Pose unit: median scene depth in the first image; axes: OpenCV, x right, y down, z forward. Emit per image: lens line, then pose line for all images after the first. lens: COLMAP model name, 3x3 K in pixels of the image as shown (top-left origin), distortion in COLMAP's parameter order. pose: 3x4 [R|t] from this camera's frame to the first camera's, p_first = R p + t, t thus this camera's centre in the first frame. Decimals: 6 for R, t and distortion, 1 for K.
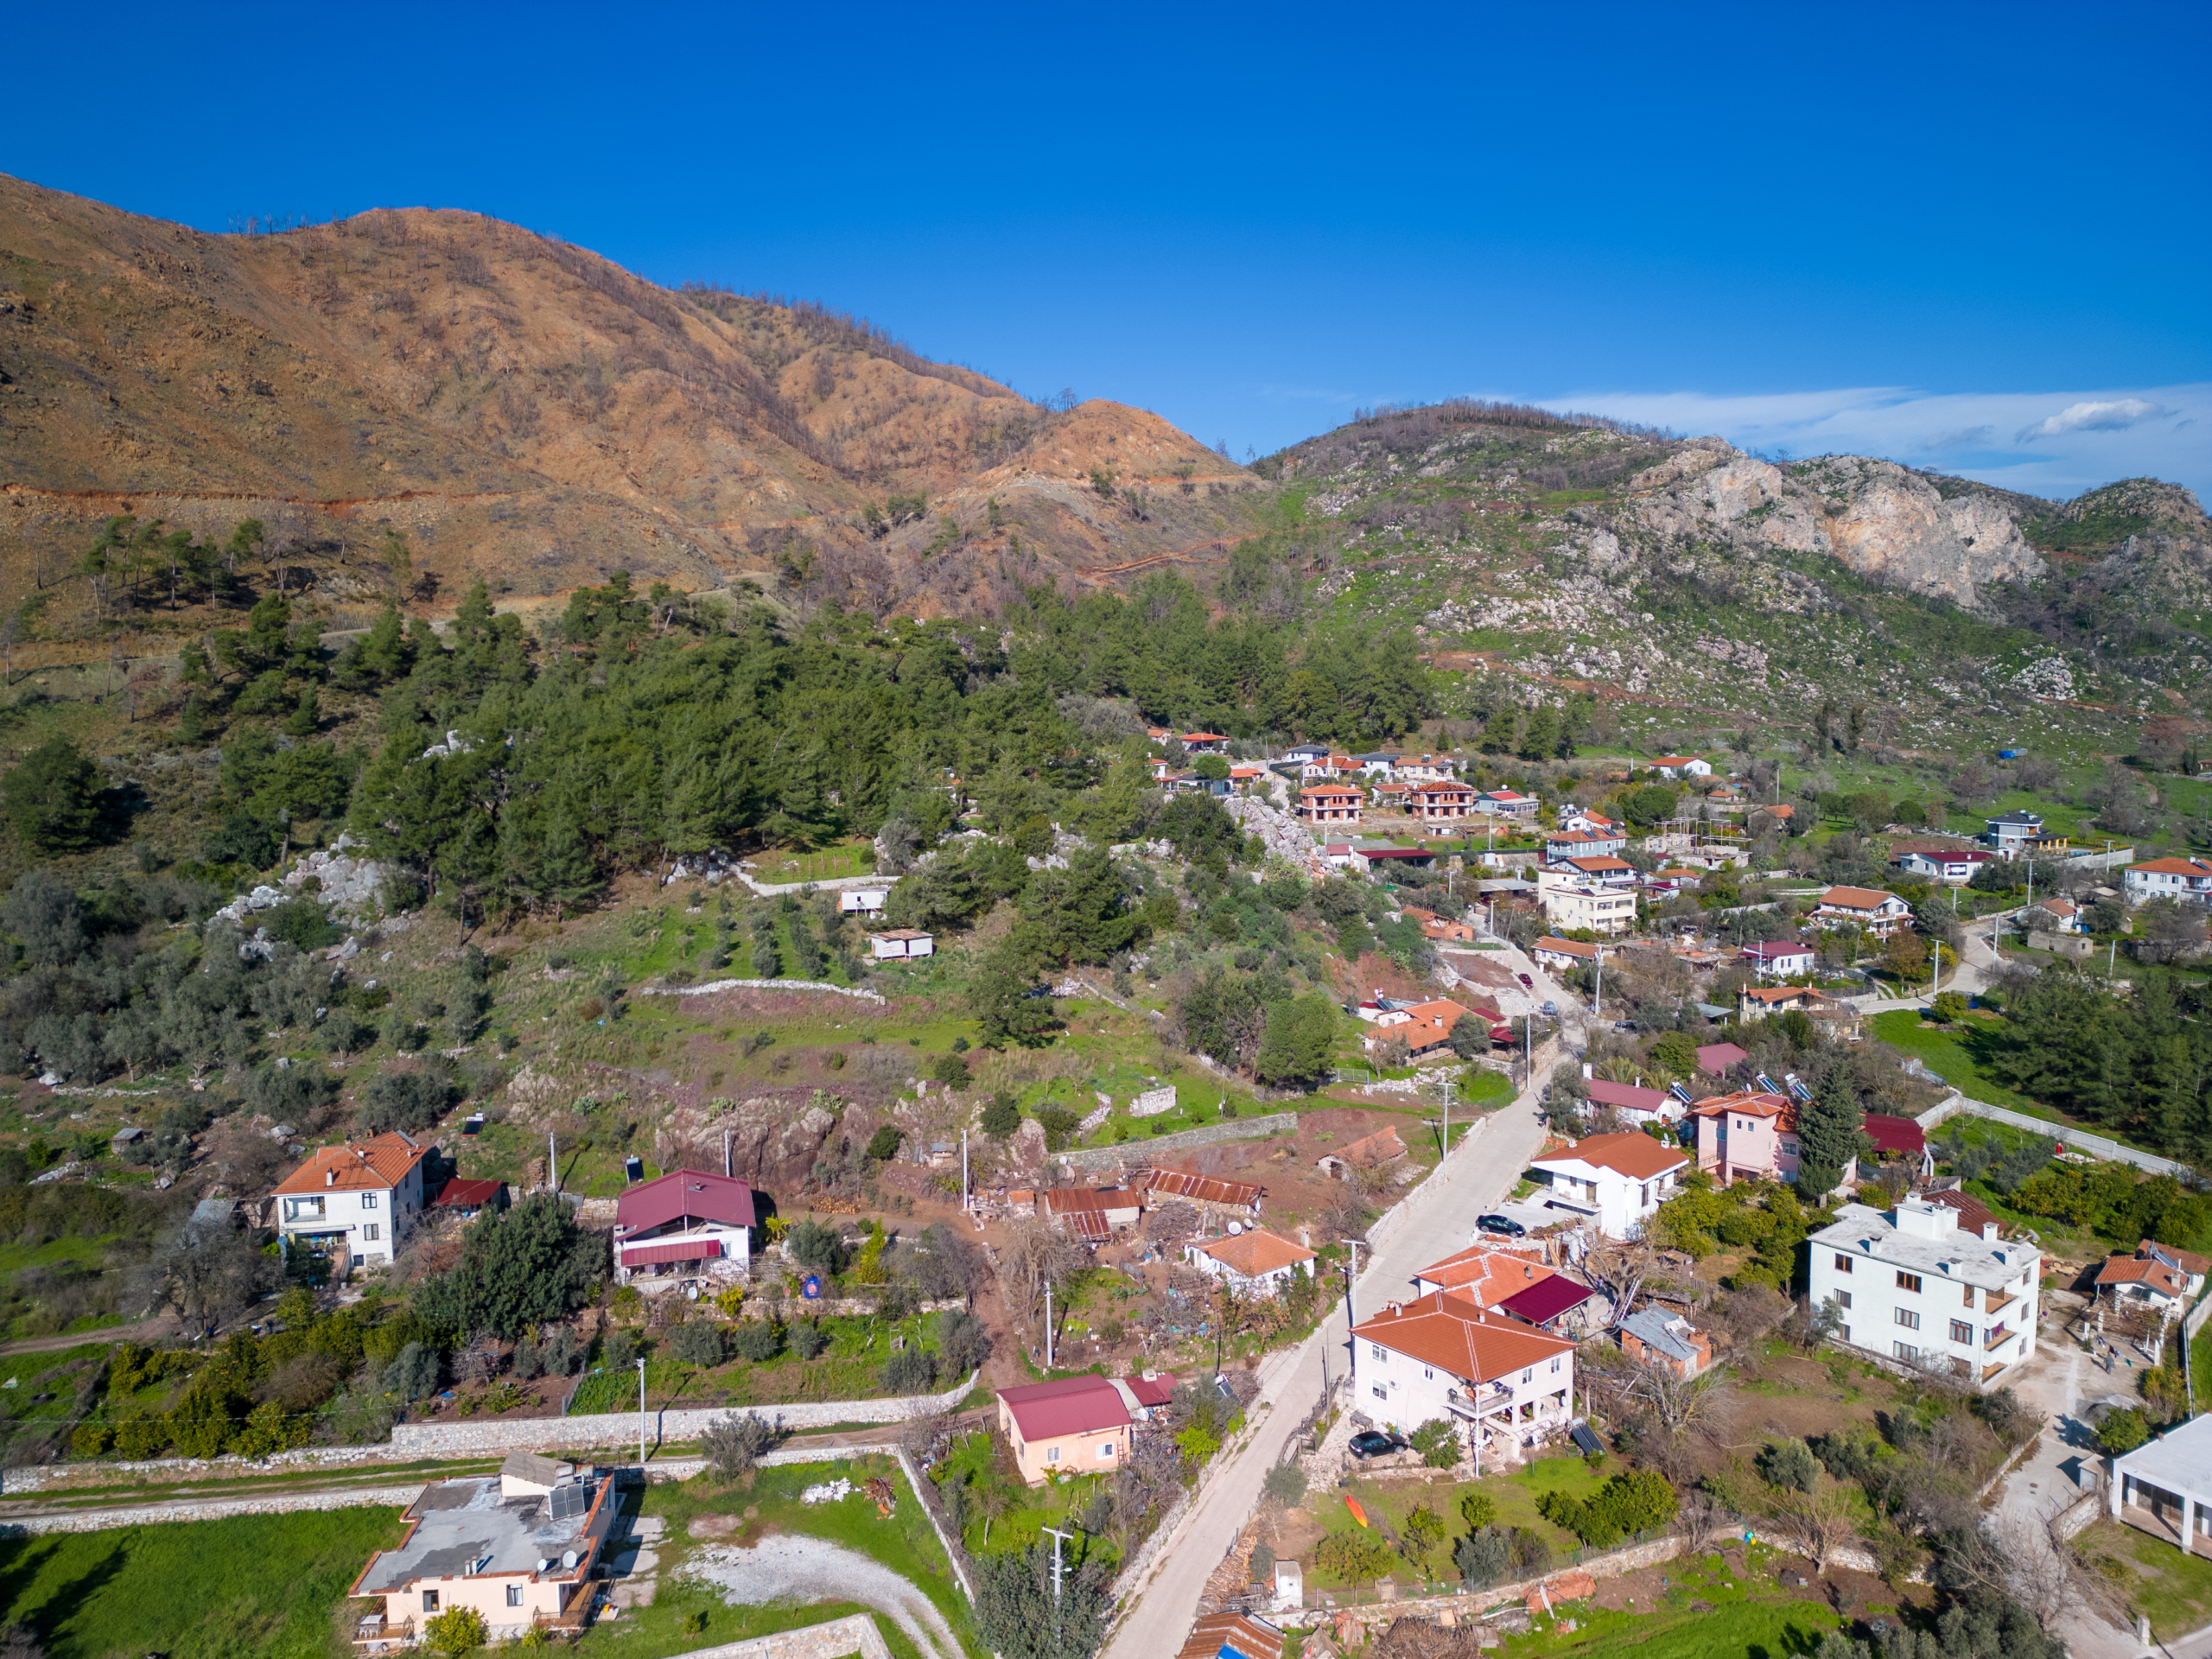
lens RADIAL K [[1548.1, 0, 1106.0], [0, 1548.1, 829.5], [0, 0, 1]] dist [0.088477, -0.090552]
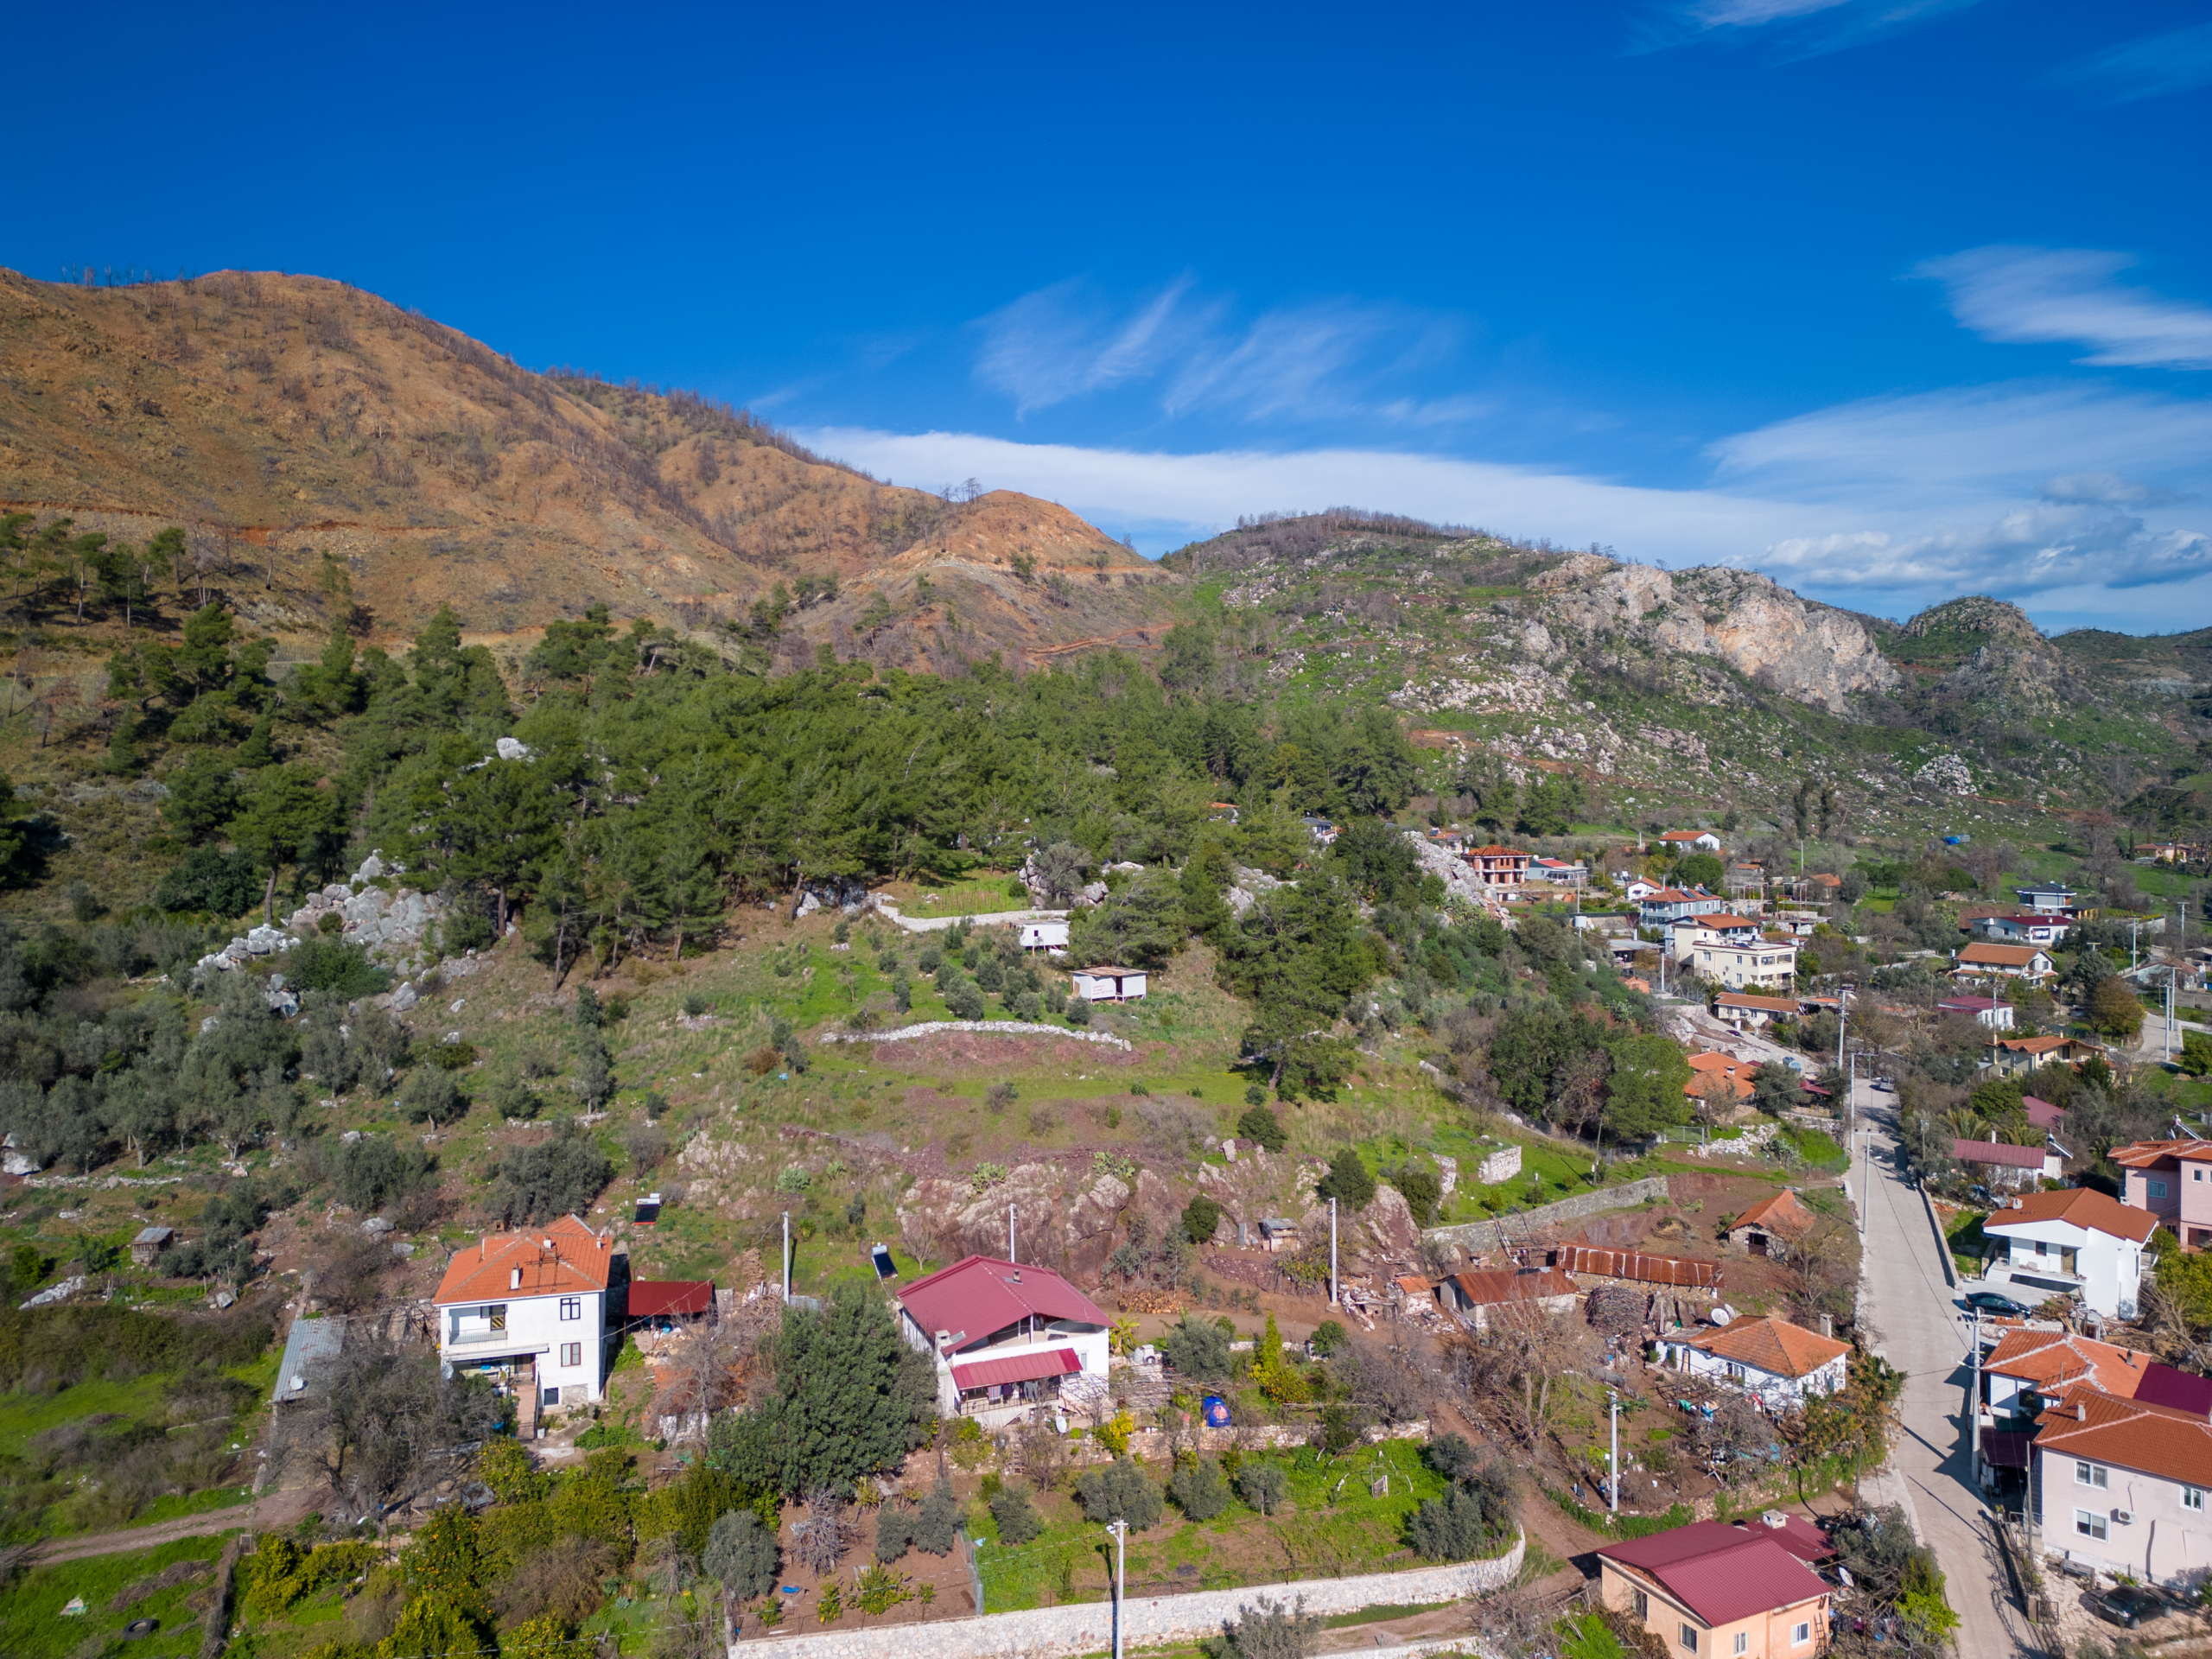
lens RADIAL K [[1550.6, 0, 1107.4], [0, 1550.6, 829.7], [0, 0, 1]] dist [0.092193, -0.097651]
pose [[0.993680, 0.001664, 0.112240, -0.082951], [0.007025, 0.997008, -0.076976, 0.020688], [-0.112033, 0.077278, 0.990695, 0.068566]]
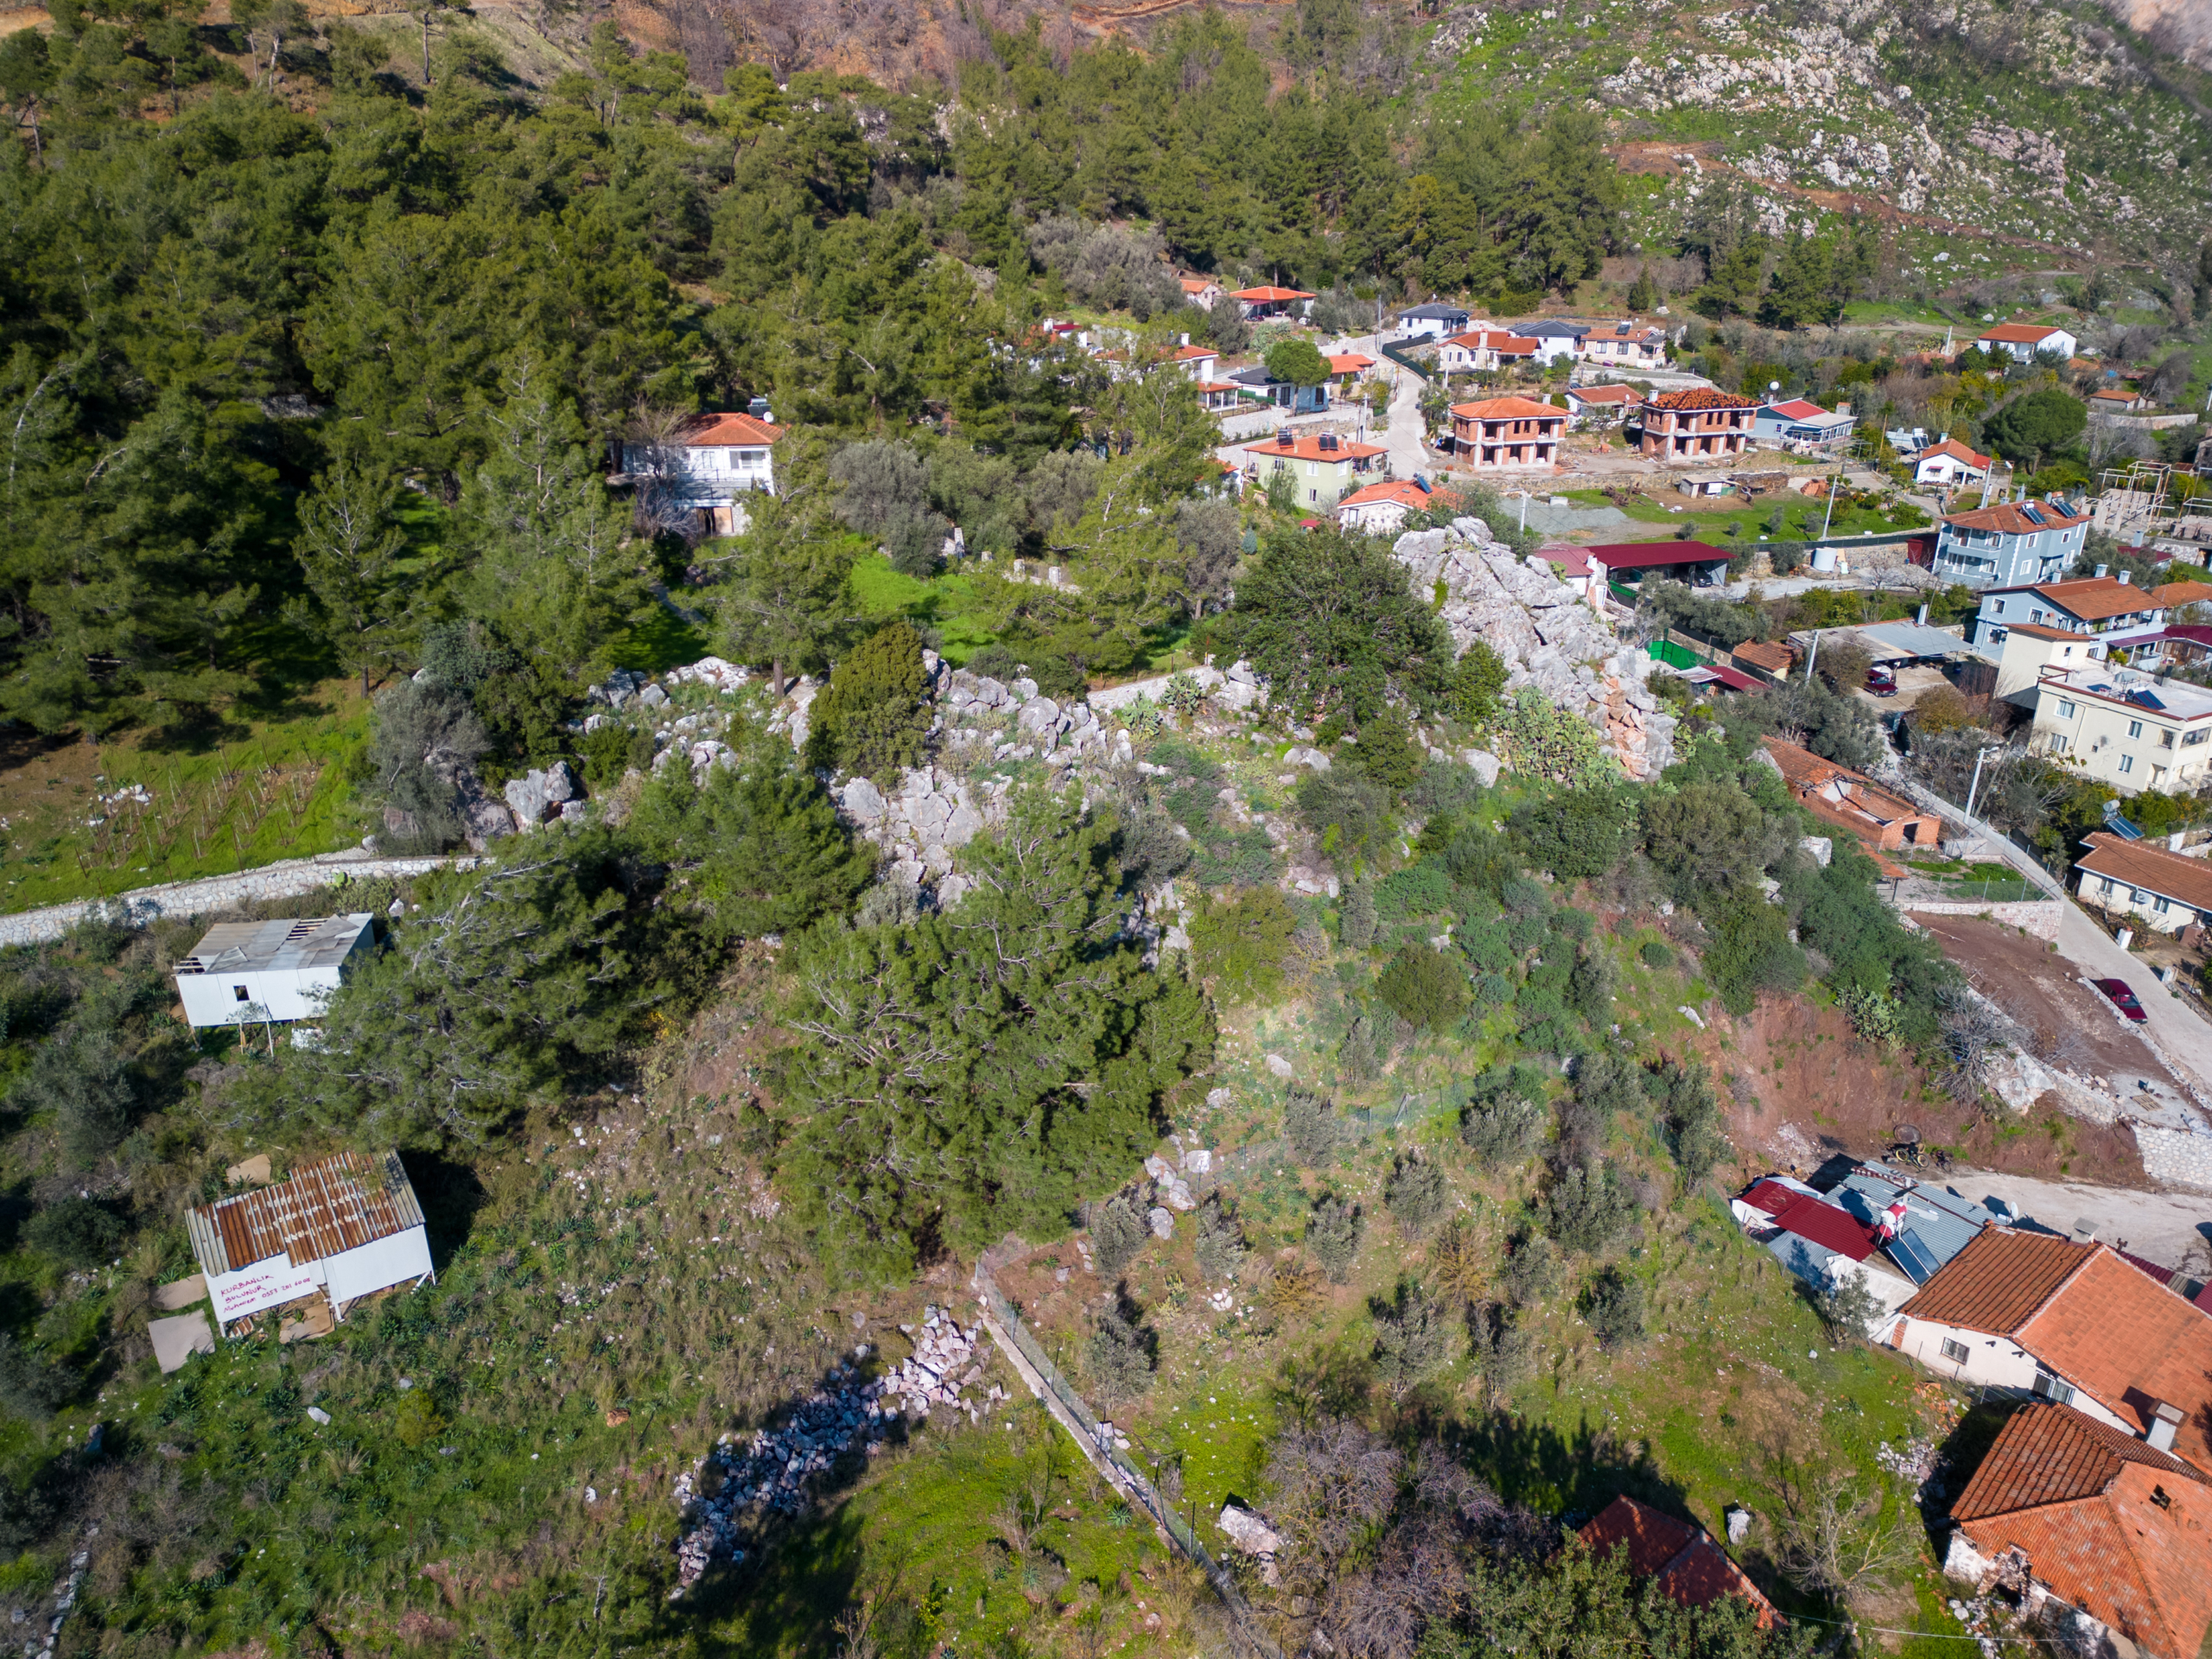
lens RADIAL K [[1566.1, 0, 1111.5], [0, 1566.1, 838.3], [0, 0, 1]] dist [0.064829, -0.065529]
pose [[0.999965, 0.006929, -0.004659, 0.003526], [-0.005267, 0.956425, 0.291932, -0.028589], [0.006479, -0.291897, 0.956428, 0.277835]]
